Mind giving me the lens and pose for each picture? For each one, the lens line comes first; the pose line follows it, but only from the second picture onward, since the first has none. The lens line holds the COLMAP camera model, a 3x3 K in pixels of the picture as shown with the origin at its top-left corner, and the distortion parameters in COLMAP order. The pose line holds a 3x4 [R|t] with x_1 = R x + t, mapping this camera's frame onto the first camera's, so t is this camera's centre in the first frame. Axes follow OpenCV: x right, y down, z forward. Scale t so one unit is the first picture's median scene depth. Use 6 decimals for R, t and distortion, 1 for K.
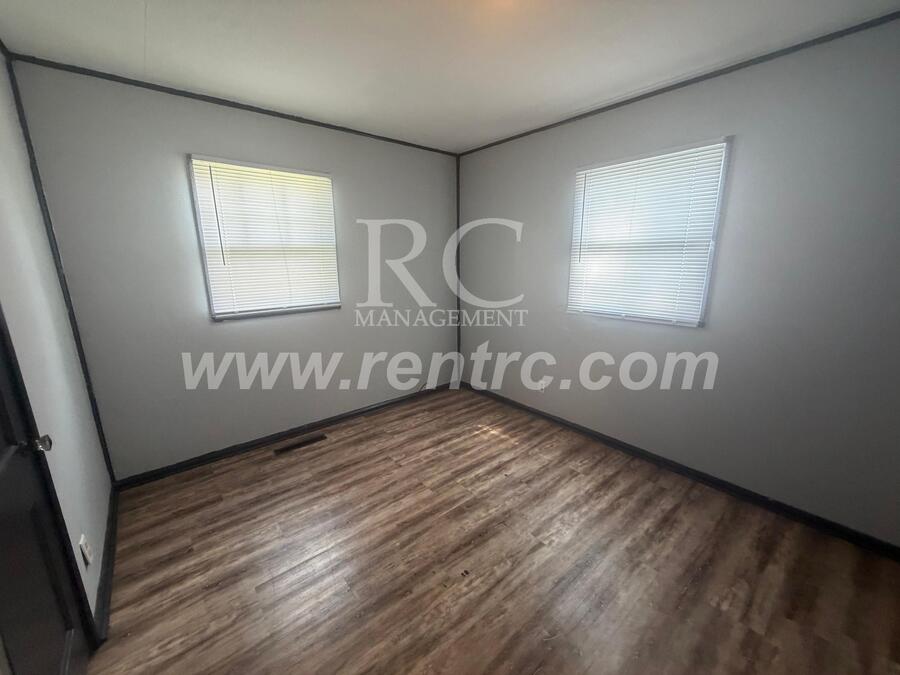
lens RADIAL K [[361.2, 0, 454.2], [0, 361.2, 332.9], [0, 0, 1]] dist [0.002156, 0.000207]
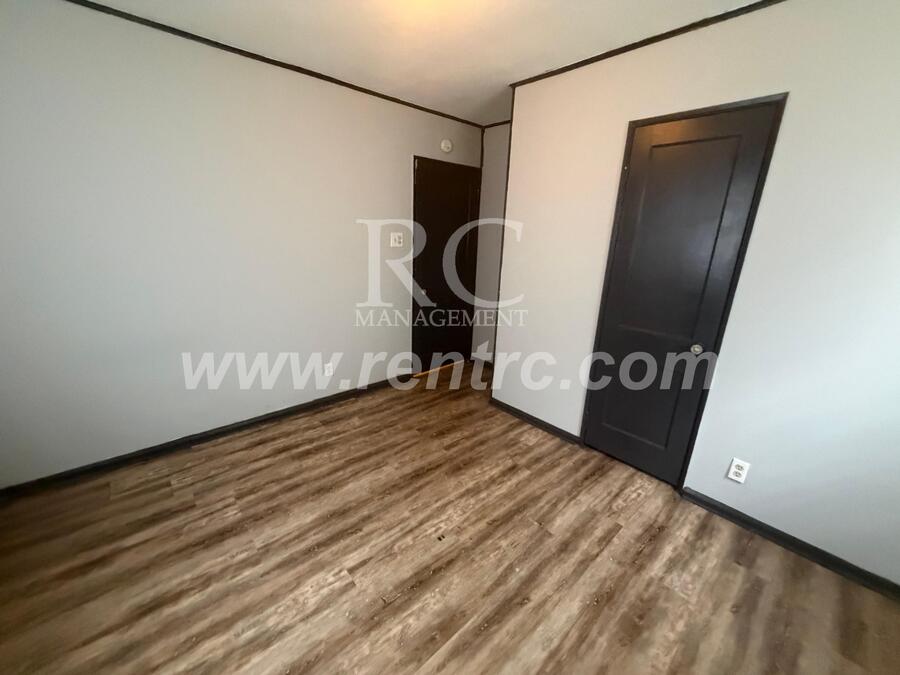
lens RADIAL K [[361.2, 0, 449.0], [0, 361.2, 335.9], [0, 0, 1]] dist [0.002156, 0.000207]
pose [[-0.999459, -0.016489, -0.028469, 0.045897], [-0.028017, 0.880196, 0.473782, -0.338831], [0.017246, 0.474323, -0.880182, 1.601546]]
